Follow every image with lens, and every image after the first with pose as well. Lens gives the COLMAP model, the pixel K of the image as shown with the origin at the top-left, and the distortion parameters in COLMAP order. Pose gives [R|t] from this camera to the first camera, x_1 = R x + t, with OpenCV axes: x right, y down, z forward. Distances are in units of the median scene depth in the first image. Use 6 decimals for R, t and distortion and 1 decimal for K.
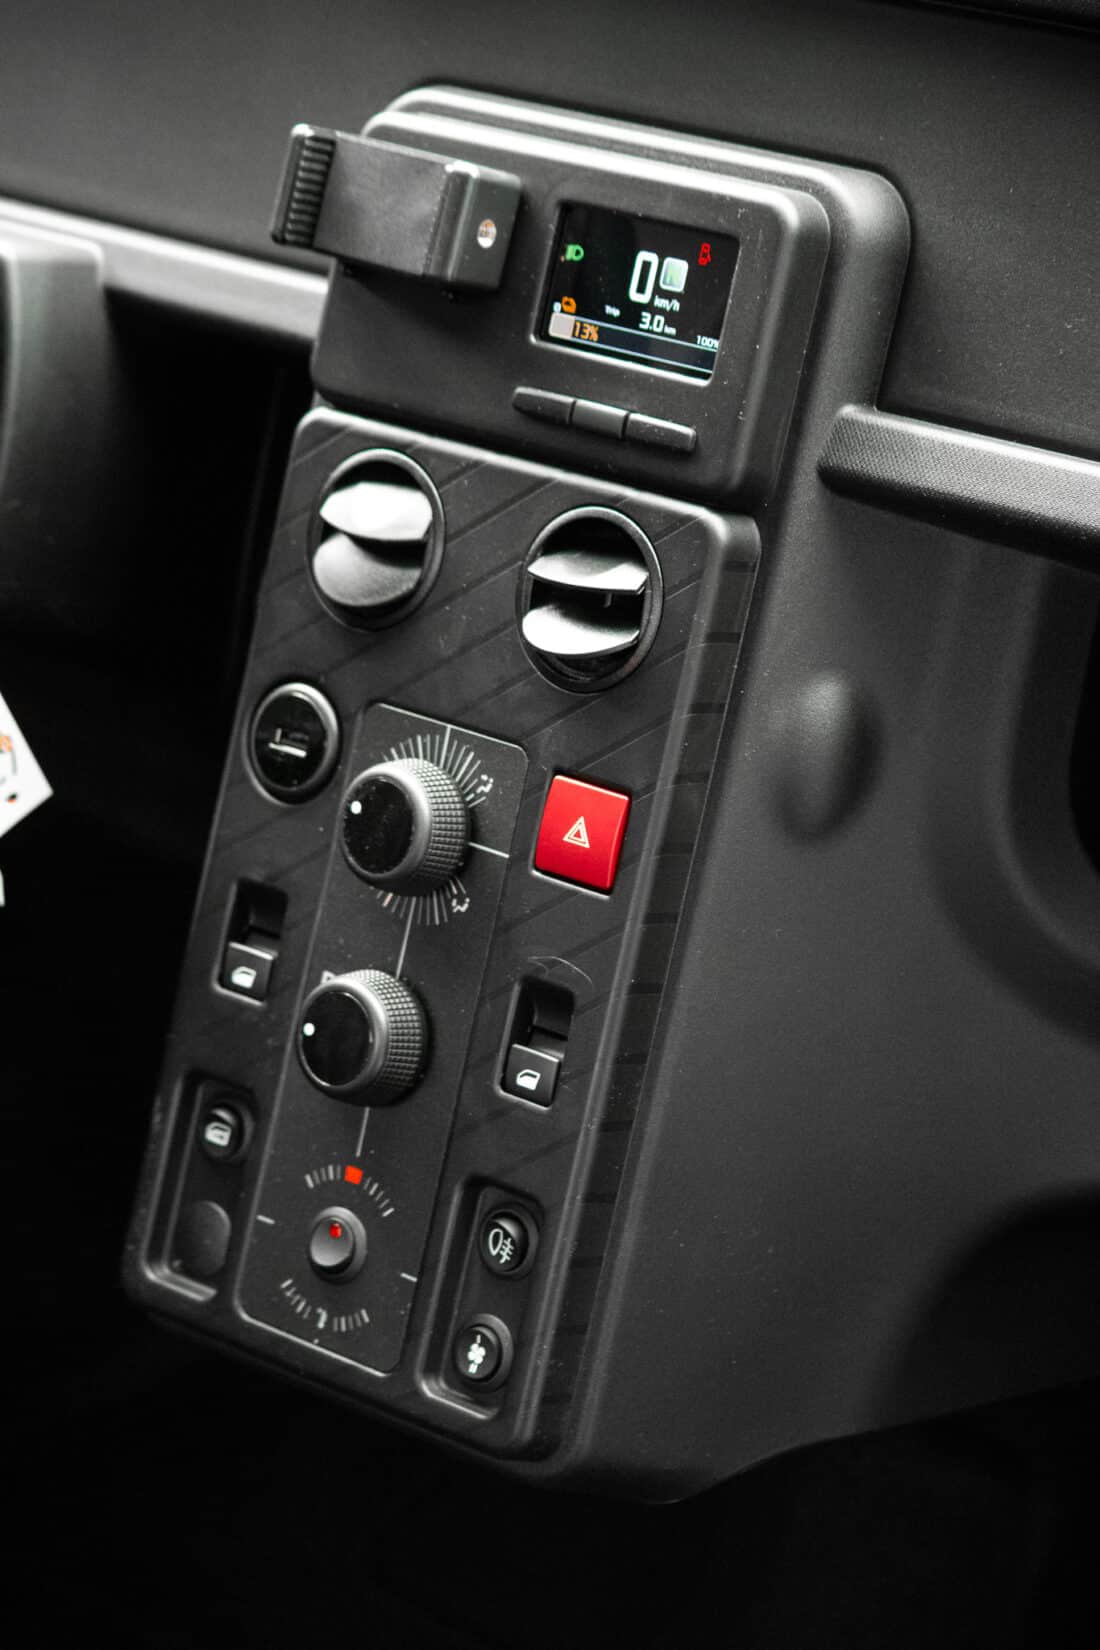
lens RADIAL K [[4920.0, 0, 550.0], [0, 4920.0, 825.0], [0, 0, 1]] dist [0.100140, -9.296844]
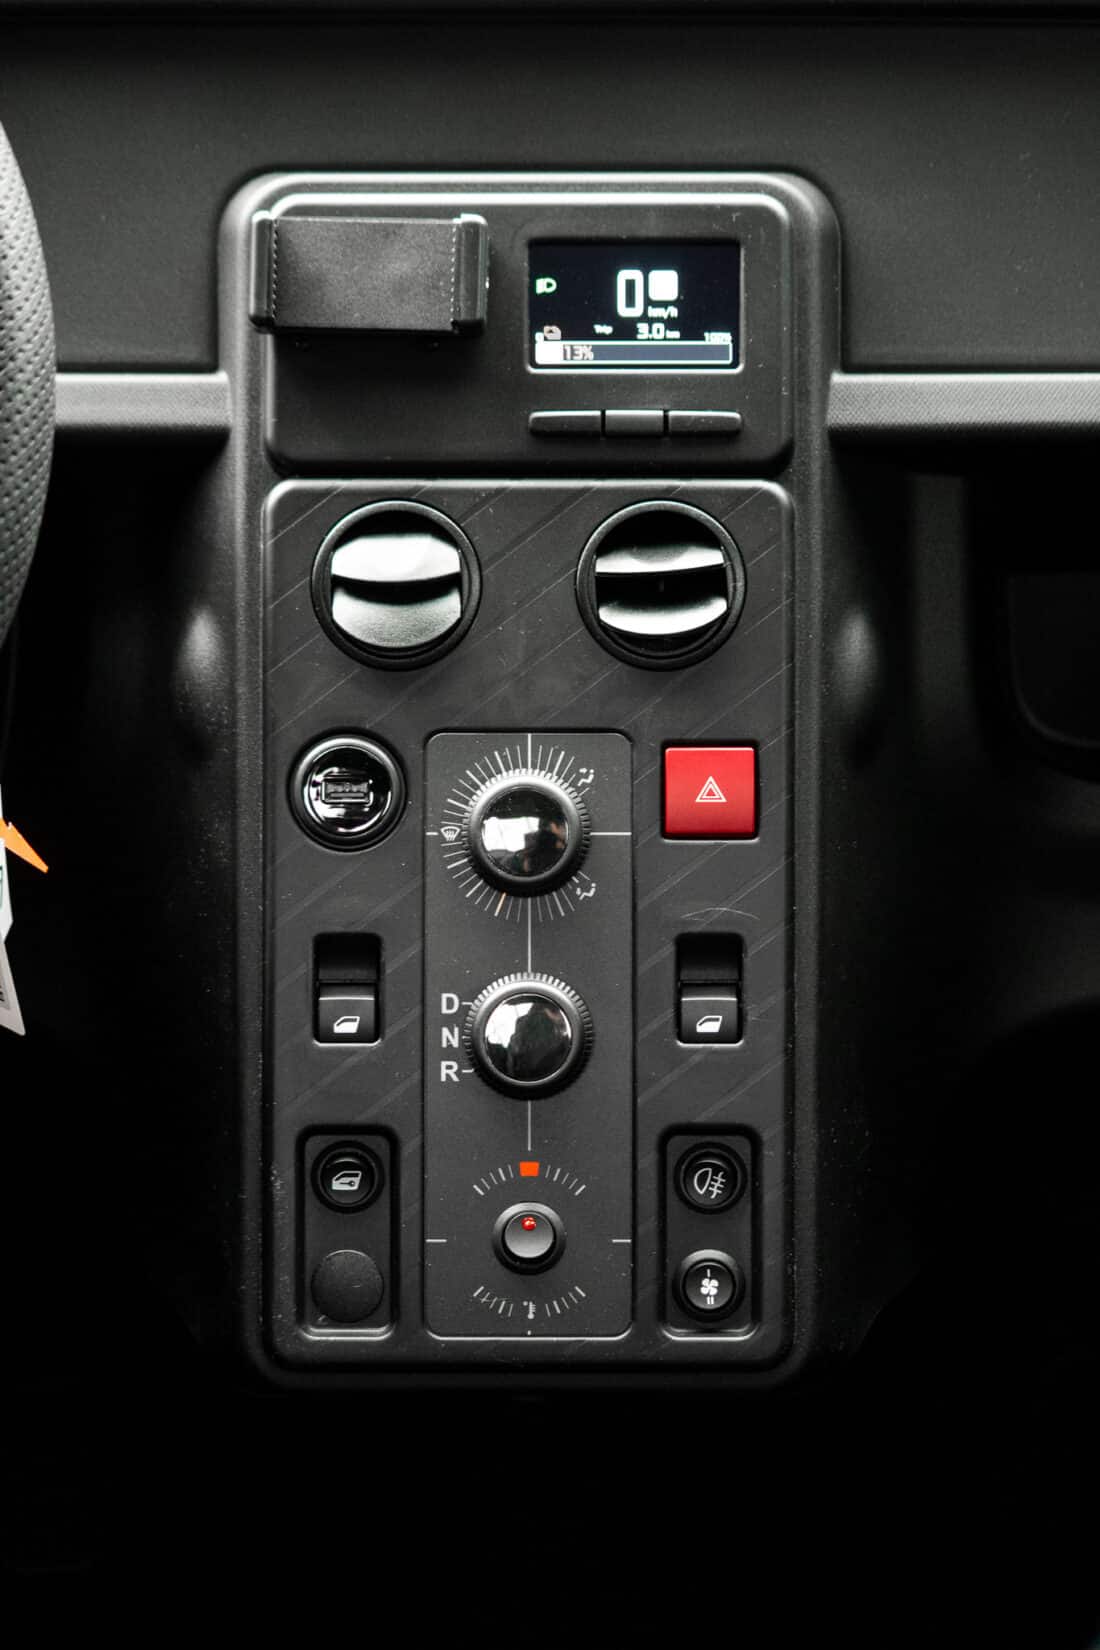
lens RADIAL K [[4920.0, 0, 550.0], [0, 4920.0, 825.0], [0, 0, 1]] dist [0.100140, -9.296844]
pose [[0.753251, -0.197976, 0.627230, -0.705463], [0.240501, 0.970491, 0.017499, -0.018841], [-0.612186, 0.137668, 0.778637, 0.164402]]
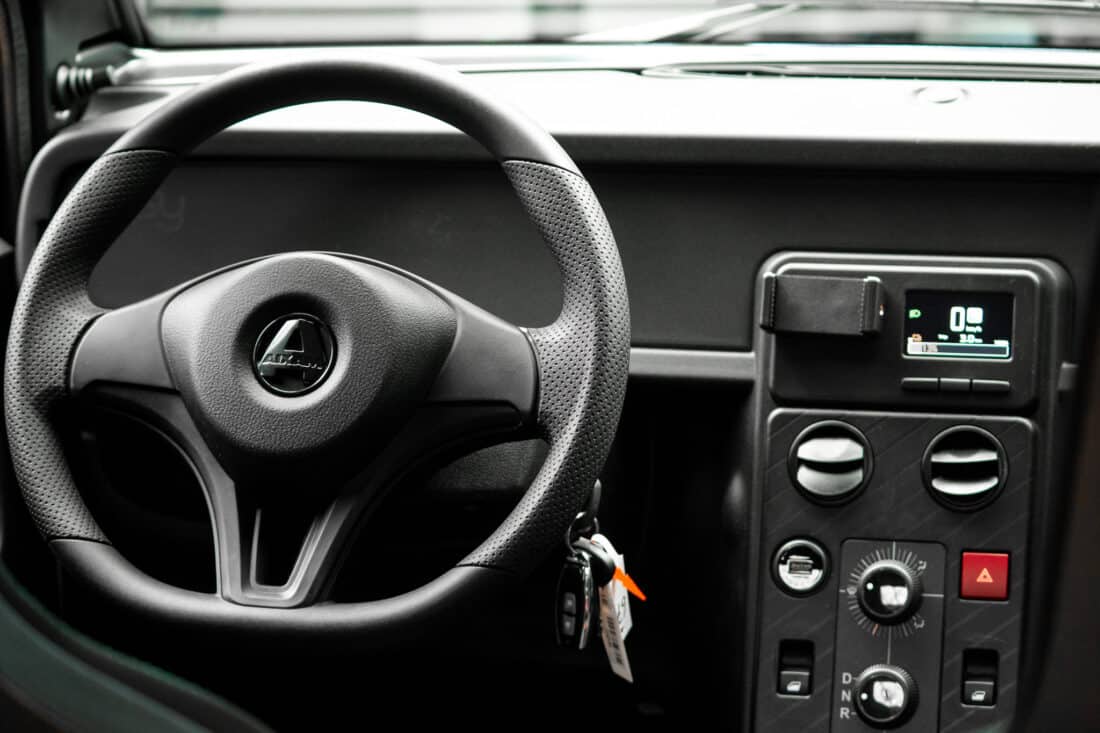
lens RADIAL K [[3280.0, 0, 550.0], [0, 3280.0, 366.5], [0, 0, 1]] dist [0.100140, -9.296844]
pose [[0.887757, -0.120392, 0.444289, -0.773600], [0.186566, 0.976467, -0.108189, 0.030918], [-0.420809, 0.178935, 0.889327, -0.197890]]
